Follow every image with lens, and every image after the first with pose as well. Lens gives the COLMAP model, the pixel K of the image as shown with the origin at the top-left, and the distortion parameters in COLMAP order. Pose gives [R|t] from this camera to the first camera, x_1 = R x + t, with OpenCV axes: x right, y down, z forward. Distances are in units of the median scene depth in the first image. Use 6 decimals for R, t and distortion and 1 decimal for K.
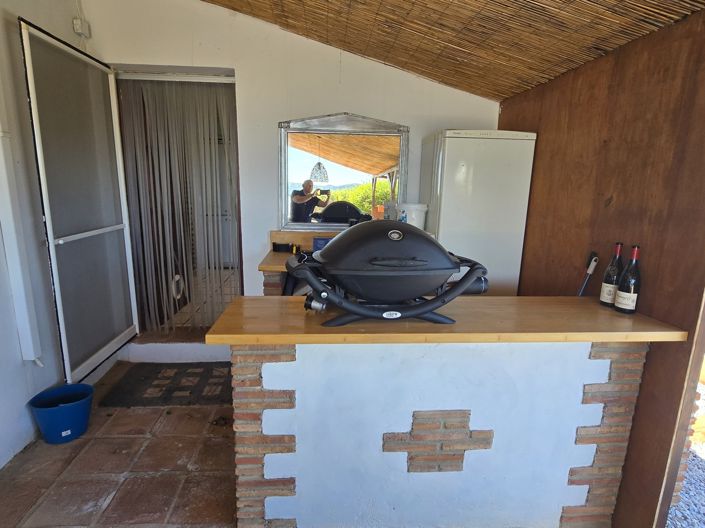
lens RADIAL K [[378.5, 0, 352.5], [0, 378.5, 264.0], [0, 0, 1]] dist [0.000179, -0.000169]
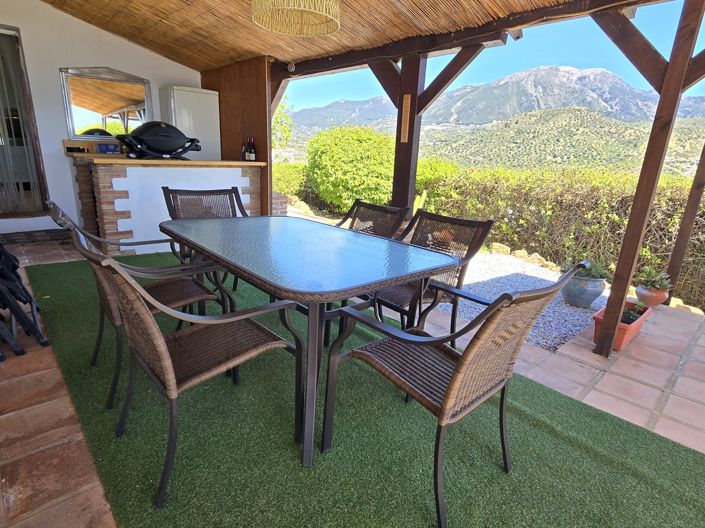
lens RADIAL K [[390.7, 0, 355.9], [0, 390.7, 262.7], [0, 0, 1]] dist [-0.001366, -0.001993]
pose [[0.790301, -0.156511, 0.592393, -0.526672], [0.096927, 0.986586, 0.131349, 0.569482], [-0.605004, -0.046387, 0.794870, -1.844761]]
